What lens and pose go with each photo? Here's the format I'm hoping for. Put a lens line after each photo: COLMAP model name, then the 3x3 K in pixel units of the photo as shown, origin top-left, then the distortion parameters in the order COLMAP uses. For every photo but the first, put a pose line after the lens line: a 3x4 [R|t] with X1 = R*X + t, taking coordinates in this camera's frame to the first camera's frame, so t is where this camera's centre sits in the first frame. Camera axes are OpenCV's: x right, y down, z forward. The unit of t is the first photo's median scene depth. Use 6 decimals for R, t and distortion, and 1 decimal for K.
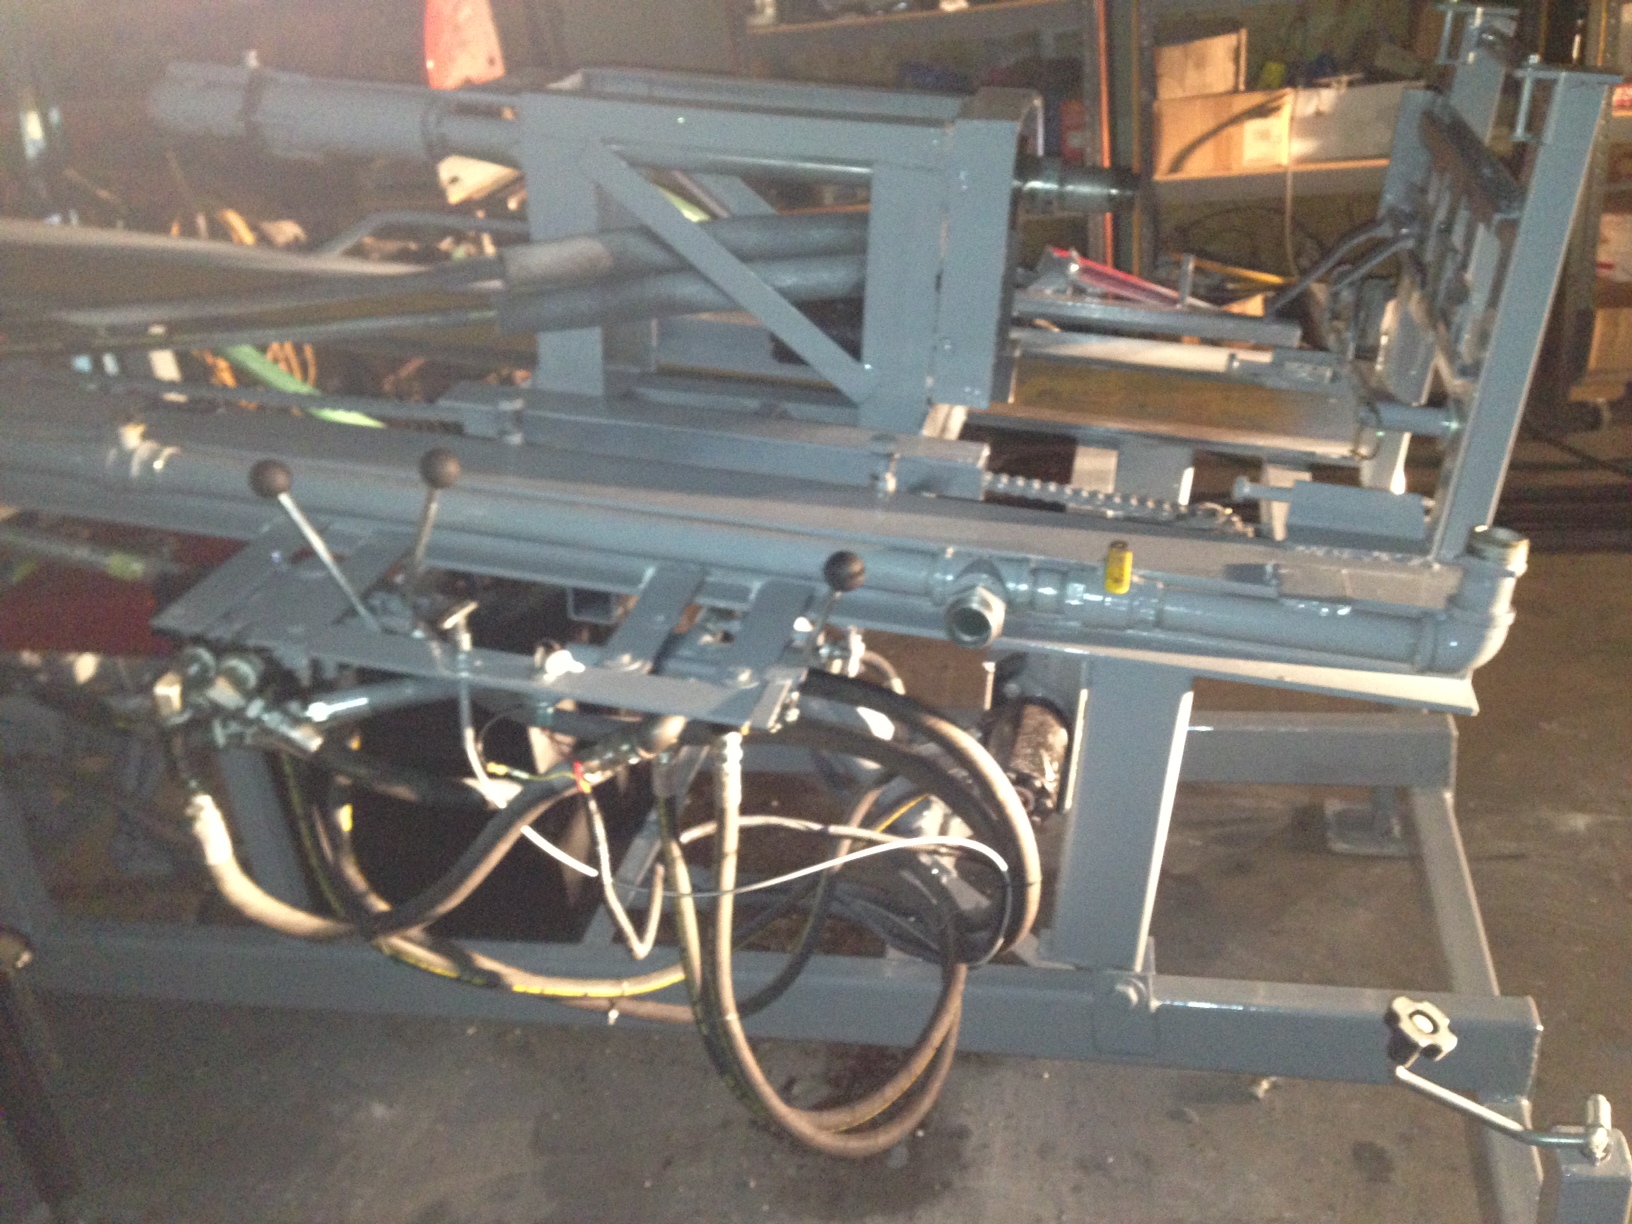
lens RADIAL K [[1528.6, 0, 811.8], [0, 1528.6, 657.7], [0, 0, 1]] dist [0.092534, -0.180640]
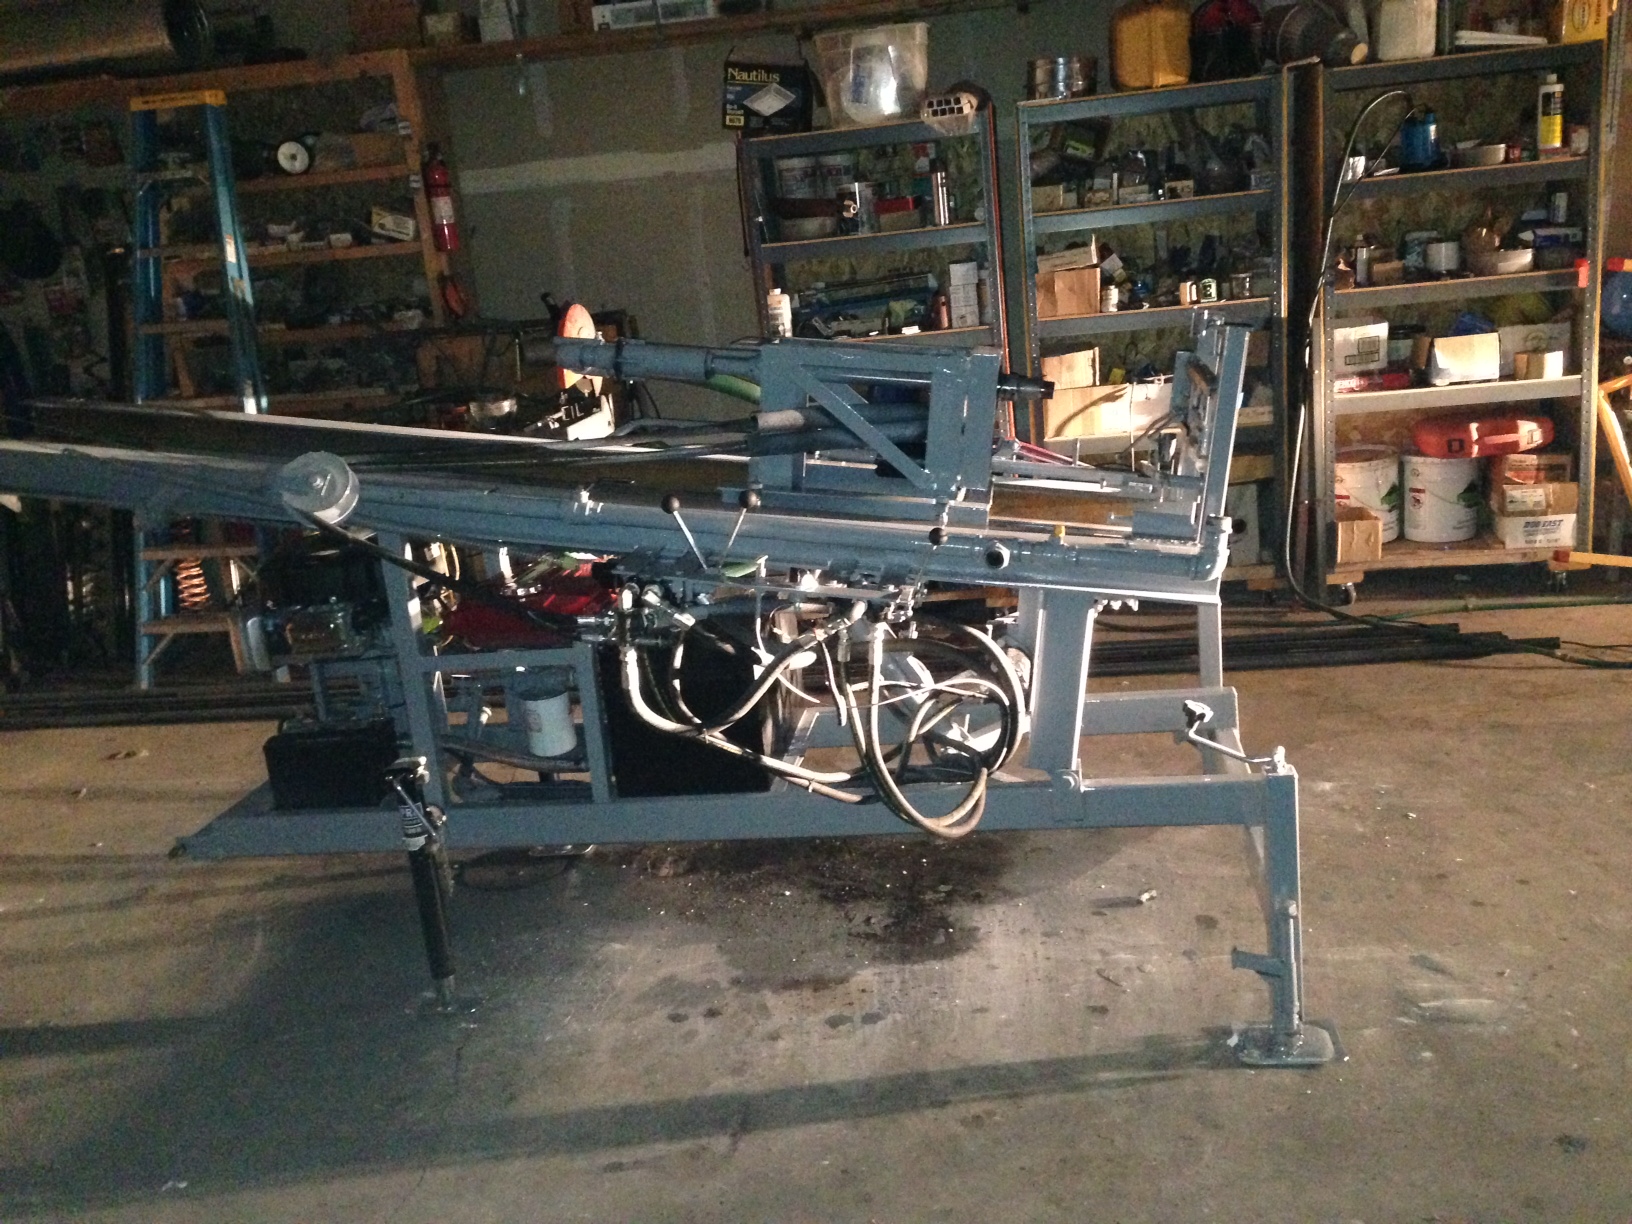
lens RADIAL K [[1528.6, 0, 811.8], [0, 1528.6, 657.7], [0, 0, 1]] dist [0.092534, -0.180640]
pose [[0.997280, -0.006074, 0.073458, -0.215257], [0.021457, 0.977362, -0.210485, 0.383348], [-0.070517, 0.211489, 0.974833, -0.743049]]
